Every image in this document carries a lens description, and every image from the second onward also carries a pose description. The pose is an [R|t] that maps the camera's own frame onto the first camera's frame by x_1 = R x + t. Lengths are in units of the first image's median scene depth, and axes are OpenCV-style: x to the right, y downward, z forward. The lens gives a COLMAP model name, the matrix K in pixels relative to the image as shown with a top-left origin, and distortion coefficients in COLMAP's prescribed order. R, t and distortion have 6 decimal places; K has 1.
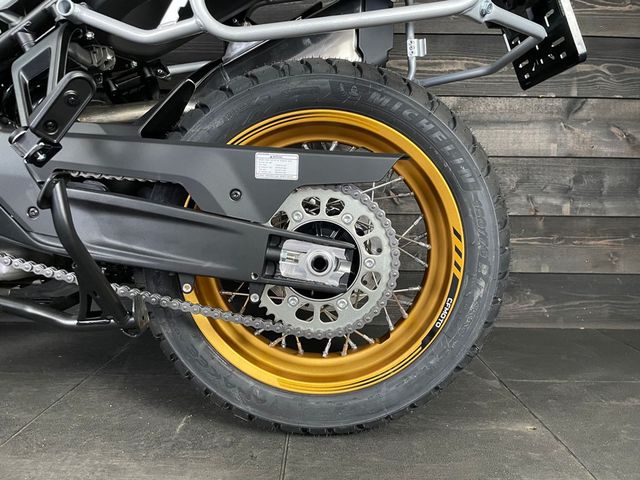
lens RADIAL K [[484.5, 0, 324.7], [0, 484.5, 236.5], [0, 0, 1]] dist [0.088709, -0.116526]
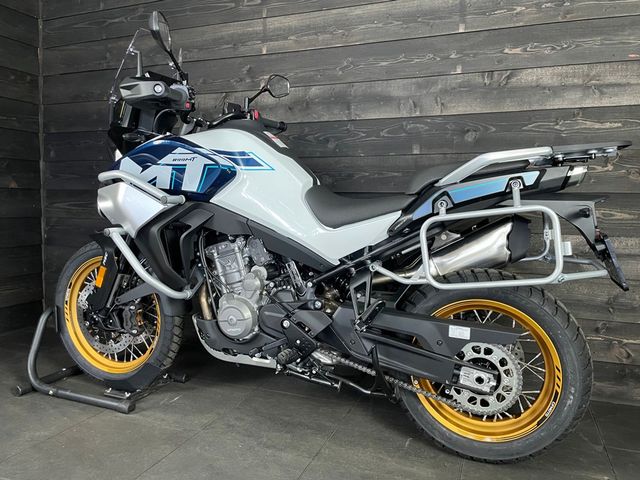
lens RADIAL K [[485.8, 0, 327.7], [0, 485.8, 237.3], [0, 0, 1]] dist [0.087896, -0.118608]
pose [[0.936526, 0.025557, -0.349665, 0.086325], [-0.030265, 0.999510, -0.008005, -0.445110], [0.349289, 0.018080, 0.936840, -1.049042]]
